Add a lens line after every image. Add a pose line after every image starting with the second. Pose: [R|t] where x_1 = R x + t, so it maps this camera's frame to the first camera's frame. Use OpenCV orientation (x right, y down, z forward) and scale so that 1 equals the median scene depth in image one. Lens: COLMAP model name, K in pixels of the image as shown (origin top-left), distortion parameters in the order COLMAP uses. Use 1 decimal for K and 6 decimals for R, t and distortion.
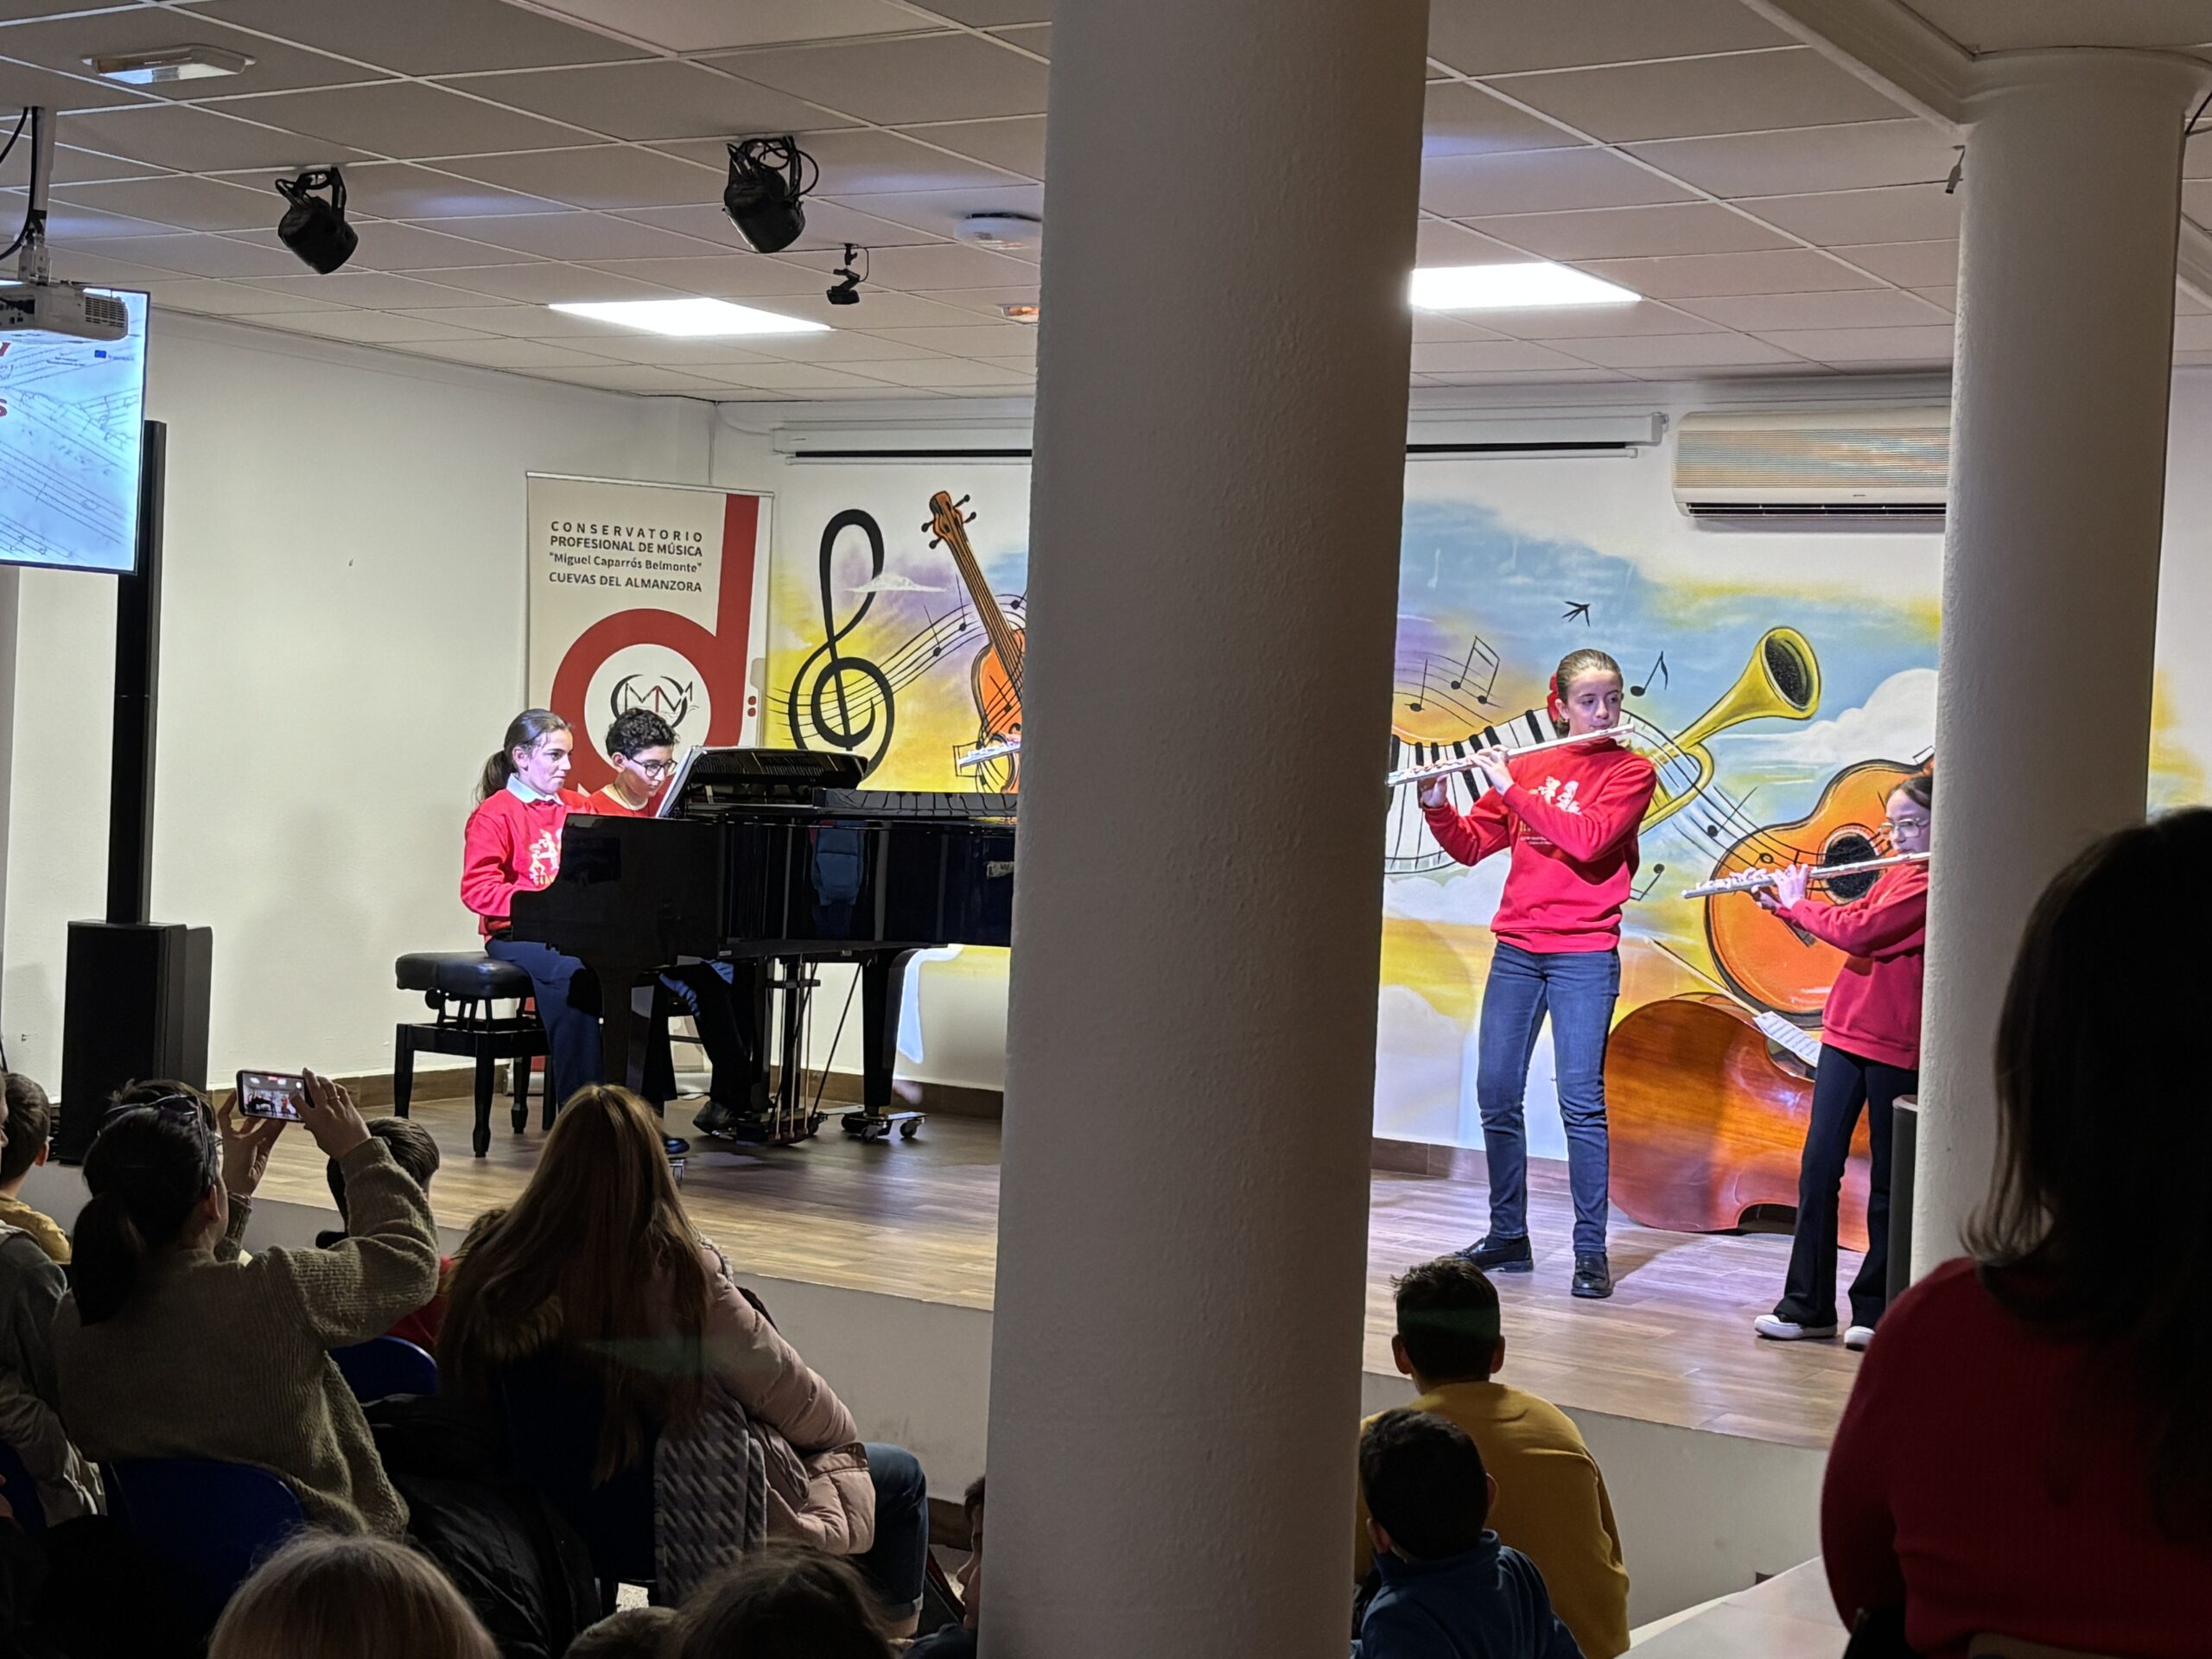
lens RADIAL K [[3208.8, 0, 1088.1], [0, 3208.8, 805.4], [0, 0, 1]] dist [0.165050, 0.000000]
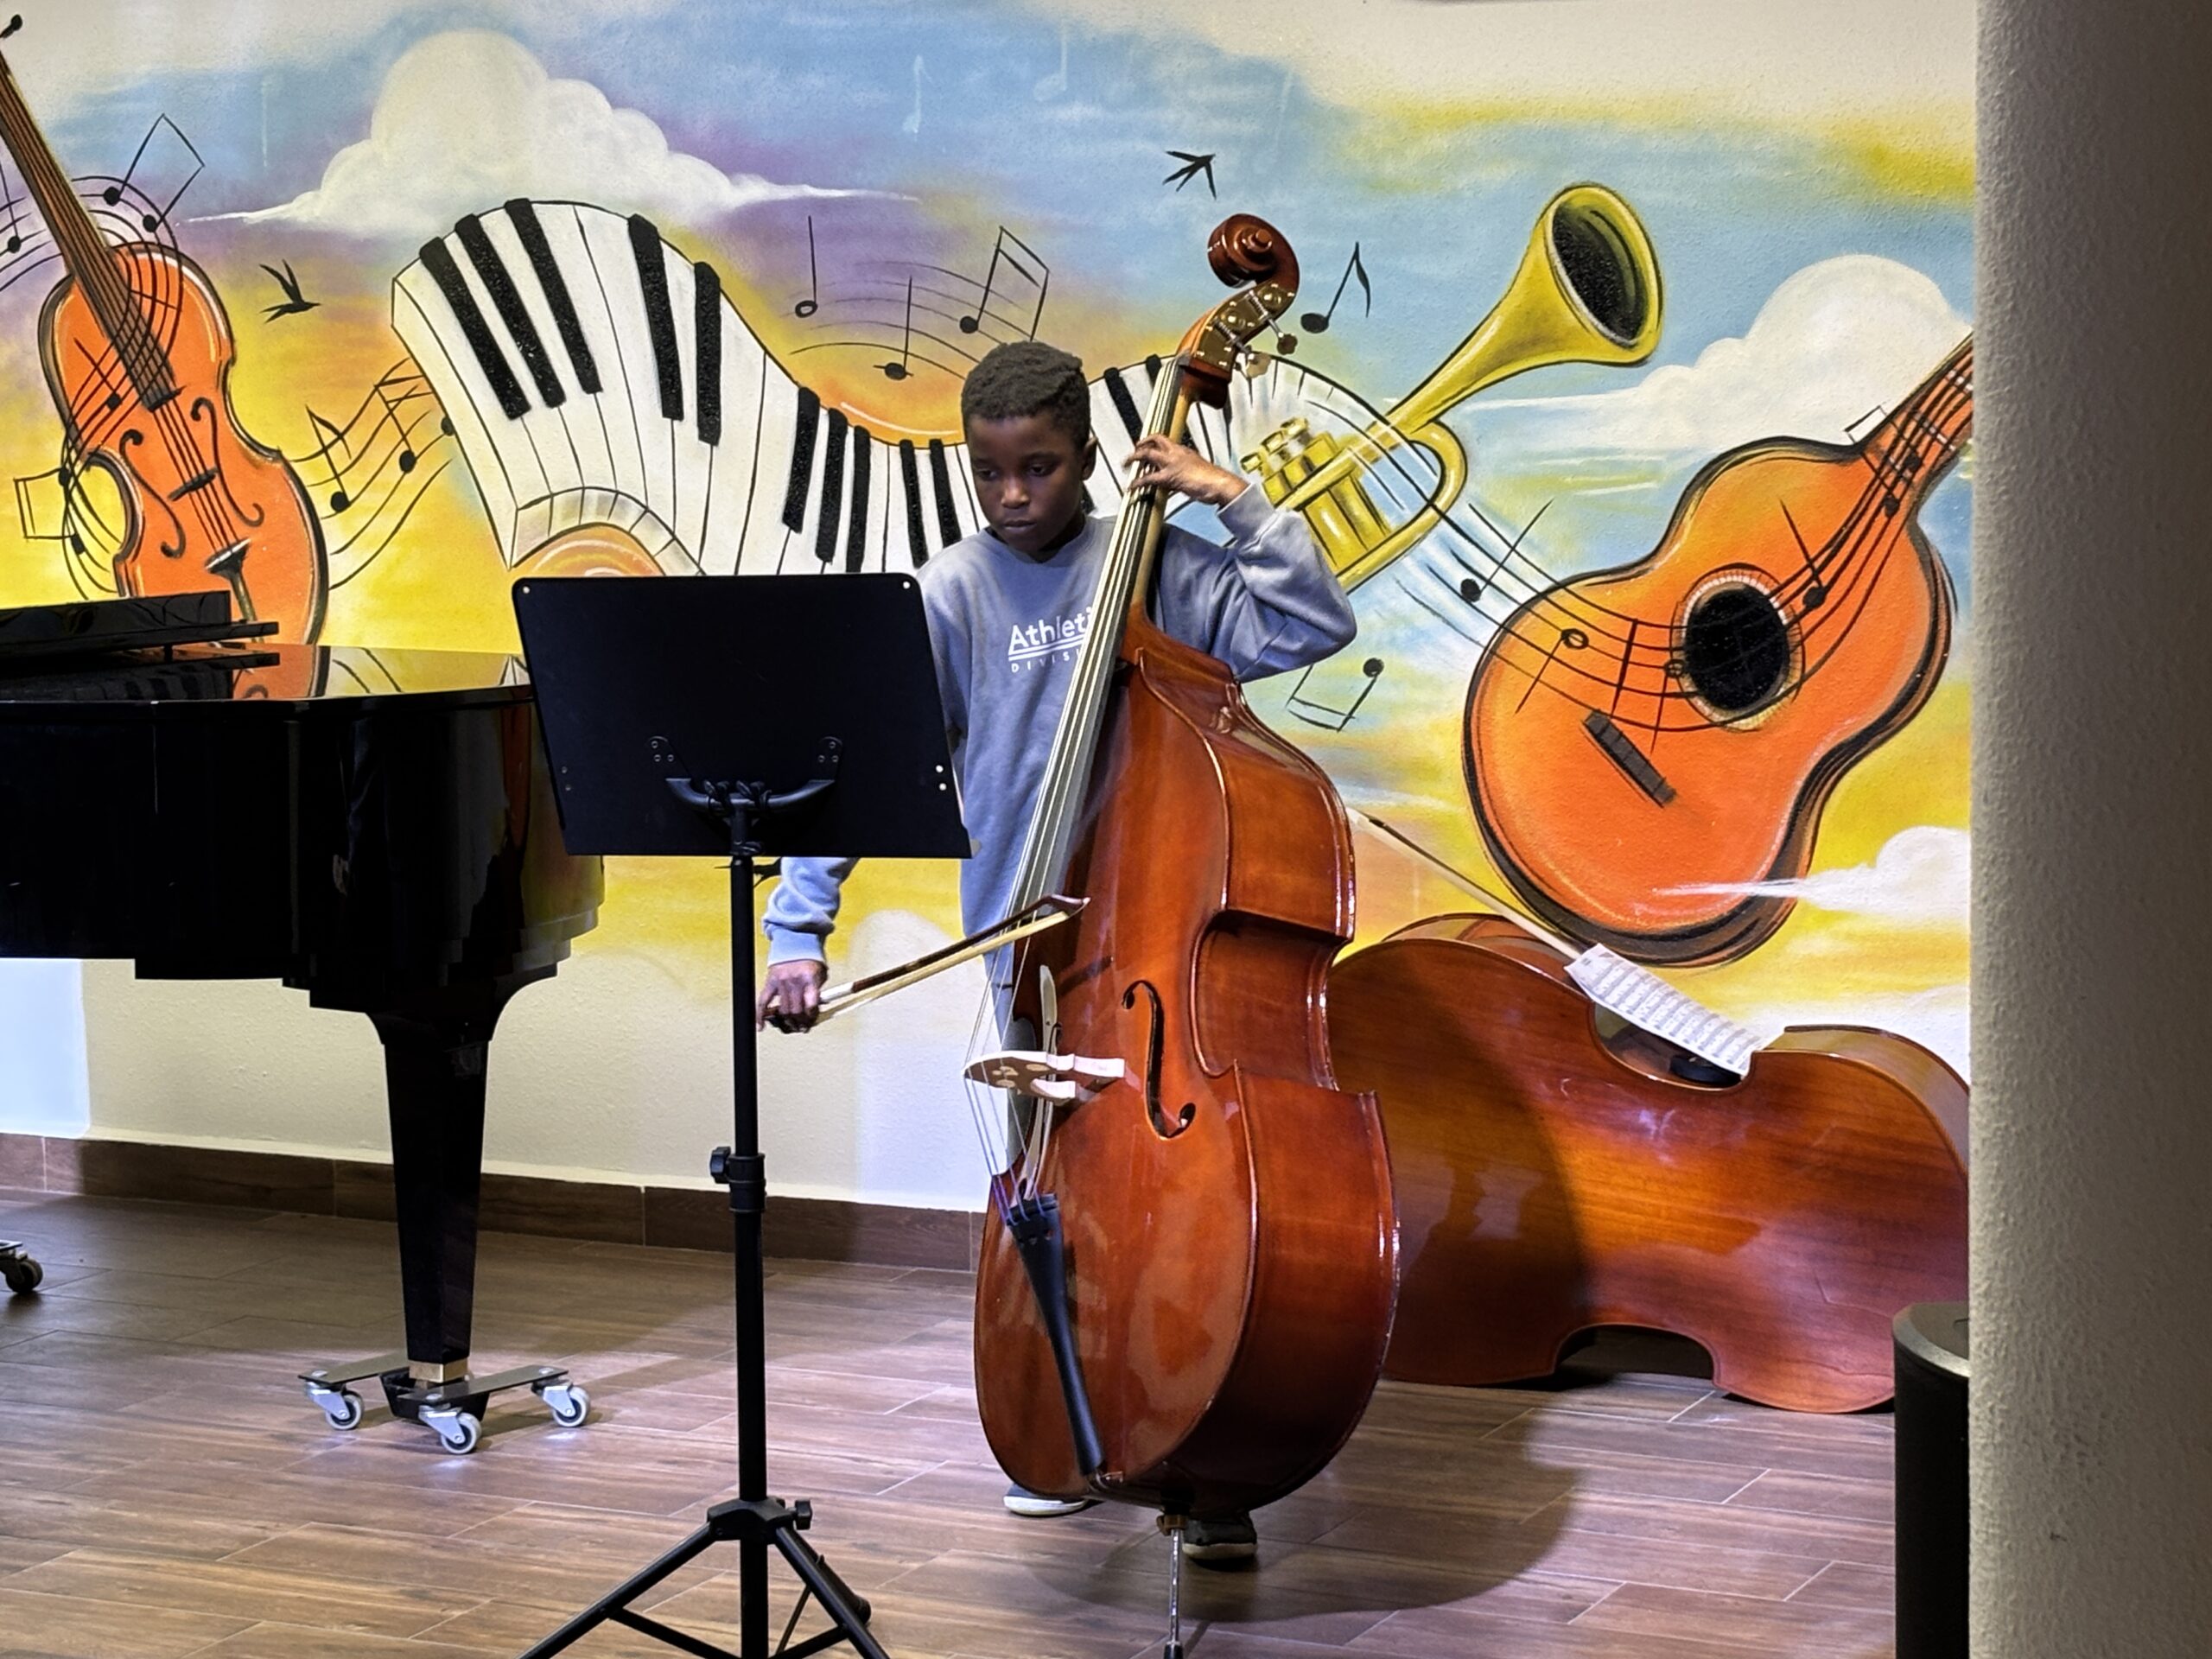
lens RADIAL K [[4729.9, 0, 1076.3], [0, 4729.9, 822.8], [0, 0, 1]] dist [0.137927, 0.000000]
pose [[0.992324, -0.066668, 0.104160, 0.048940], [0.057036, 0.994044, 0.092857, -0.028323], [-0.109731, -0.086203, 0.990216, 0.251115]]
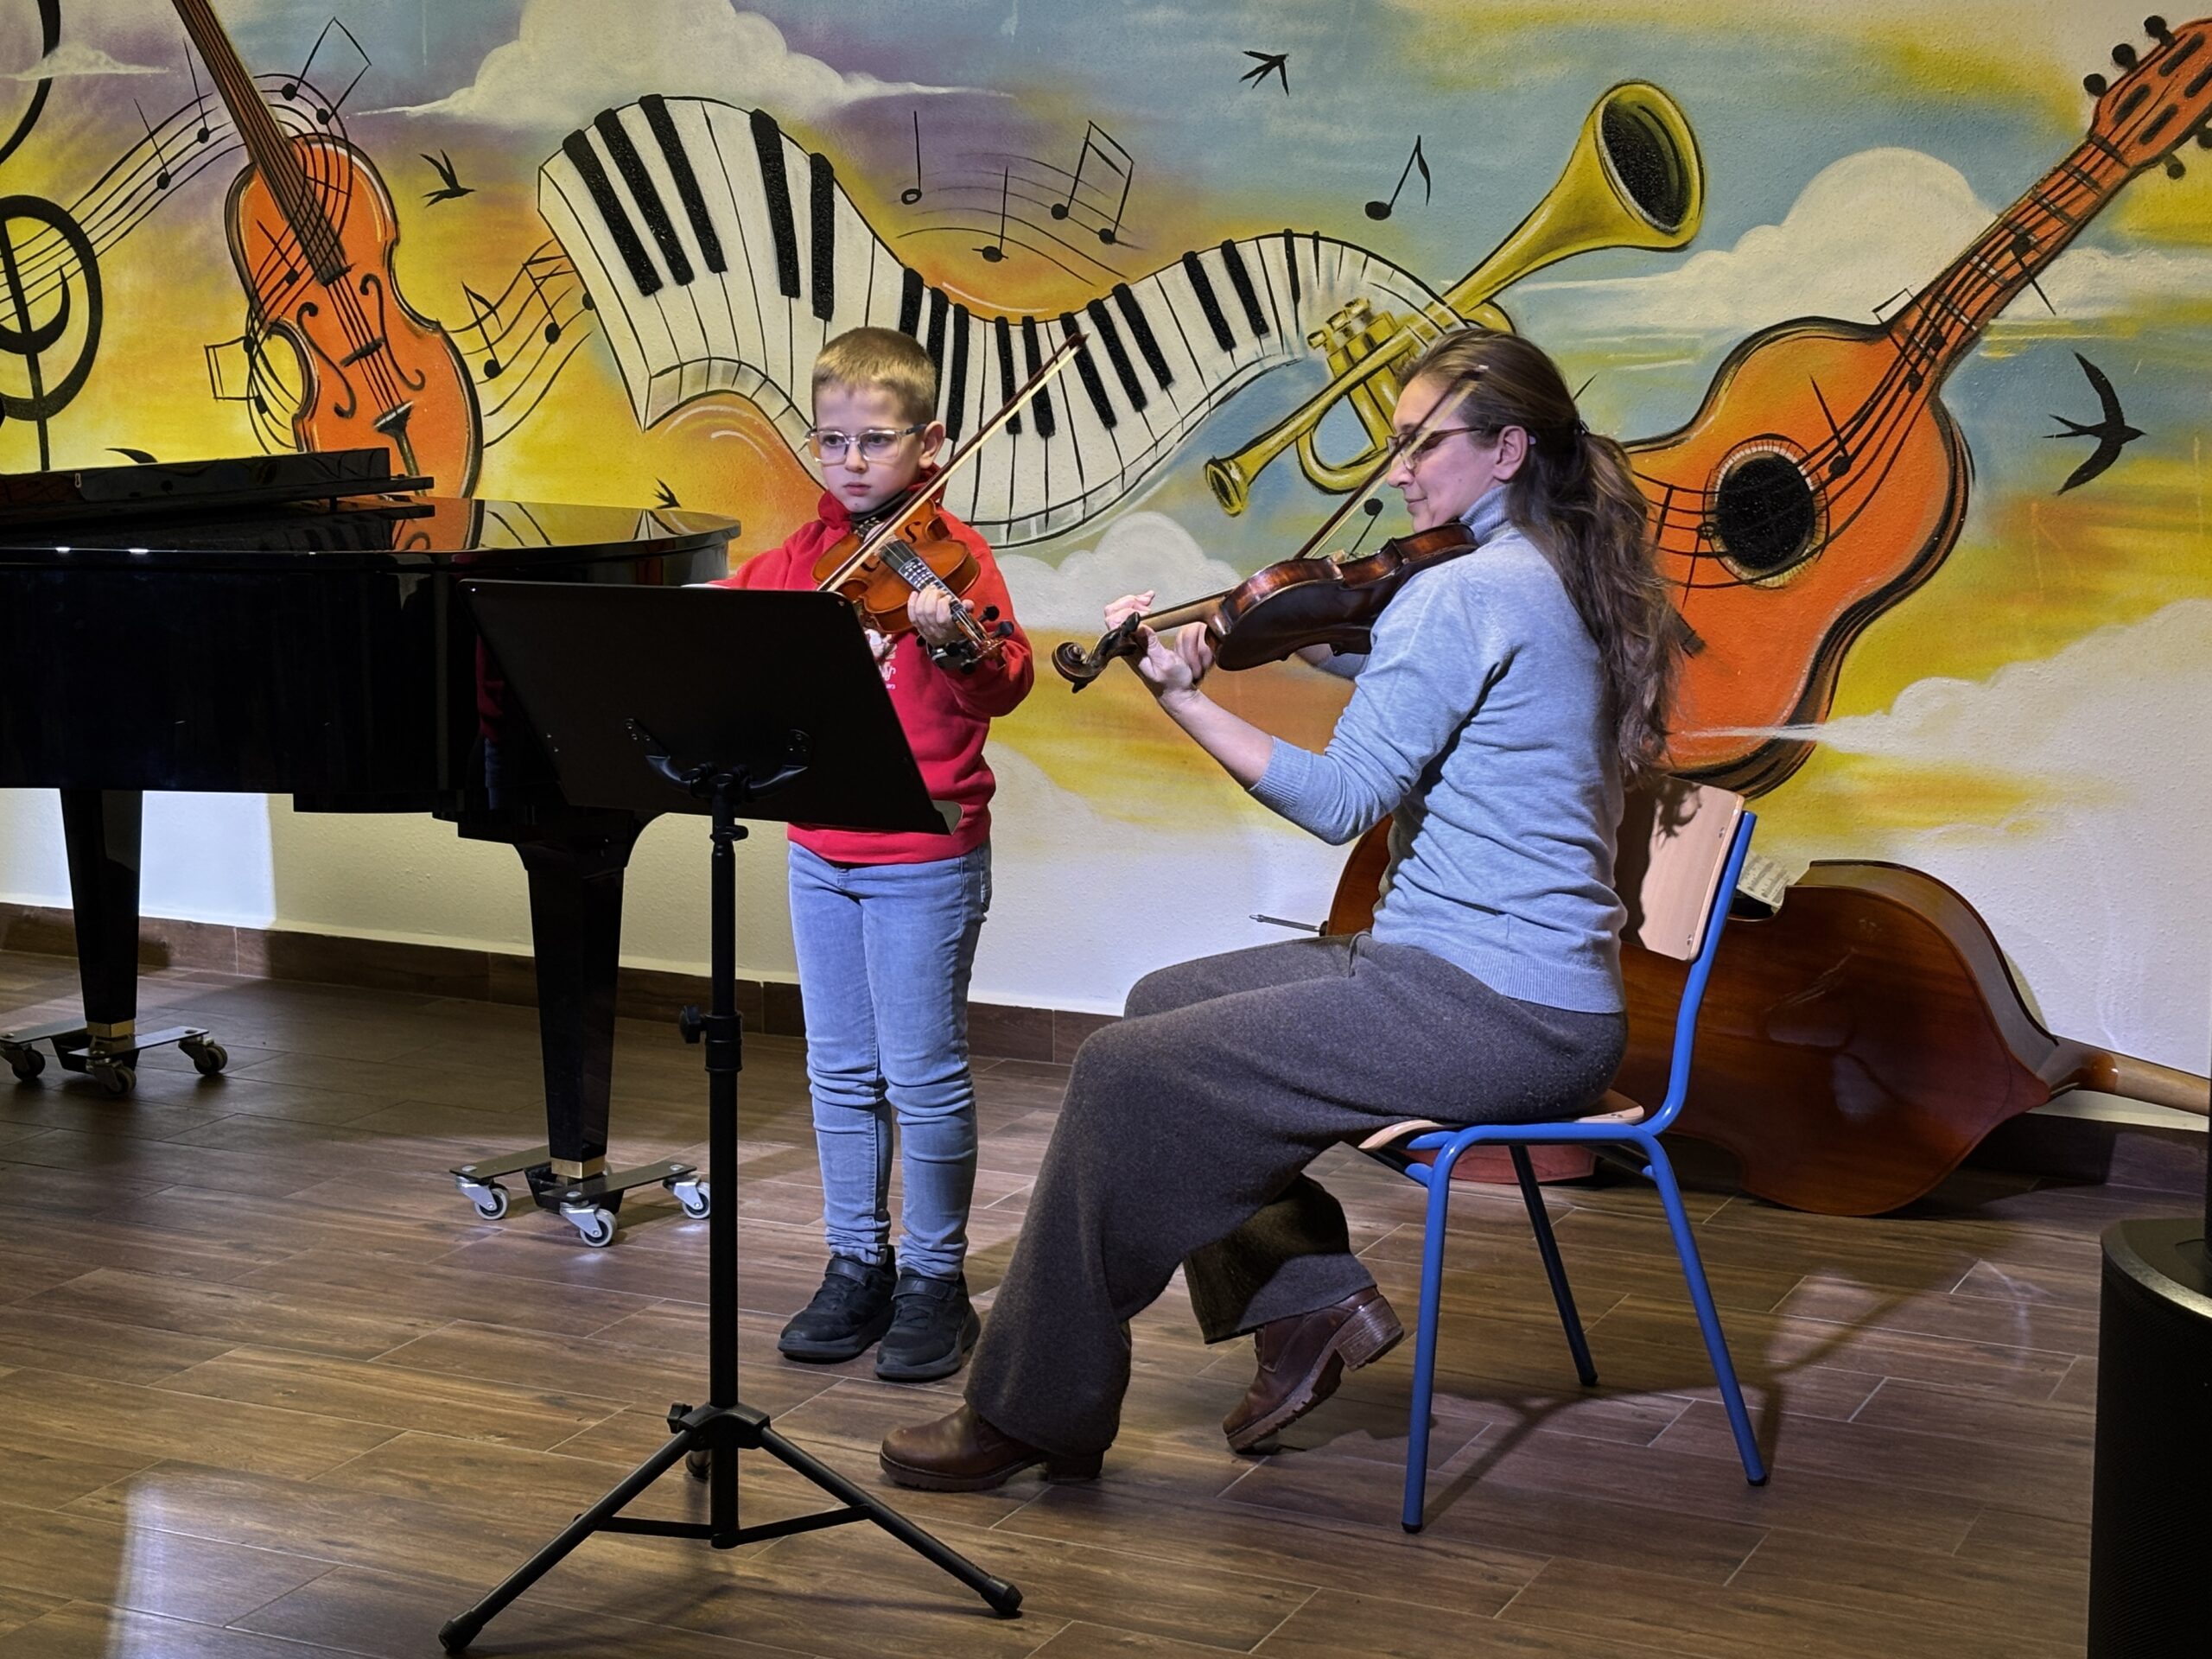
lens RADIAL K [[3563.0, 0, 1080.1], [0, 3563.0, 825.0], [0, 0, 1]] dist [0.098453, 0.000000]
pose [[0.992675, -0.064294, 0.102290, 0.048233], [0.048748, 0.987813, 0.147816, -0.024118], [-0.110547, -0.141747, 0.983711, 0.377034]]
